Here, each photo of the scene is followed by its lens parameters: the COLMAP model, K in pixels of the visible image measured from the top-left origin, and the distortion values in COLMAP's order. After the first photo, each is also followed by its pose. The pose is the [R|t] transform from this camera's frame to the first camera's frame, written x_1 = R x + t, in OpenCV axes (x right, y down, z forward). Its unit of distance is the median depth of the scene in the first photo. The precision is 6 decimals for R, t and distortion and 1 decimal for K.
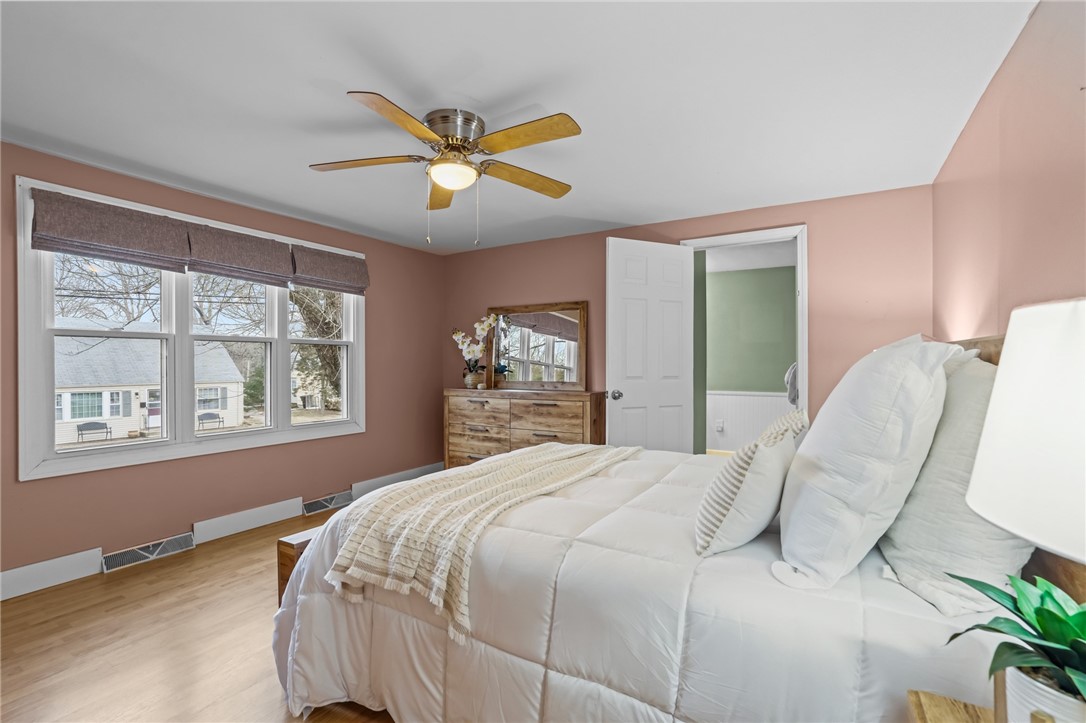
lens RADIAL K [[495.8, 0, 541.8], [0, 495.8, 363.9], [0, 0, 1]] dist [-0.028962, 0.003805]
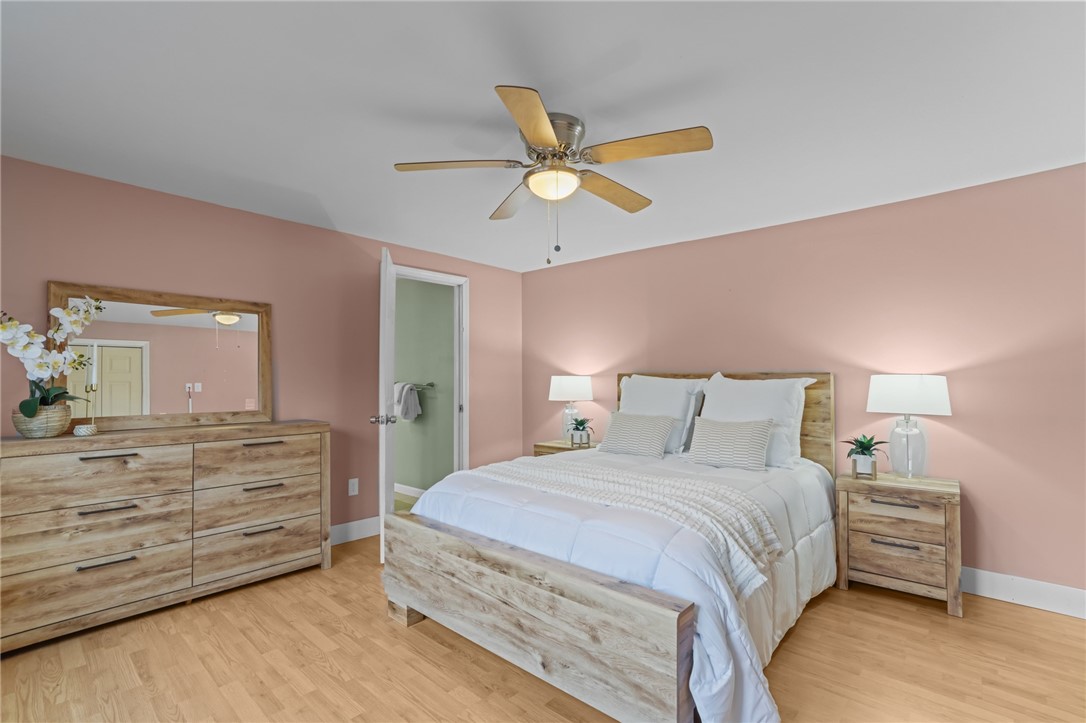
lens RADIAL K [[495.8, 0, 542.7], [0, 495.8, 365.9], [0, 0, 1]] dist [-0.028962, 0.003805]
pose [[0.183966, 0.031733, 0.982420, -0.576506], [0.007488, 0.999404, -0.033684, -0.002530], [-0.982904, 0.013553, 0.183619, 0.447688]]
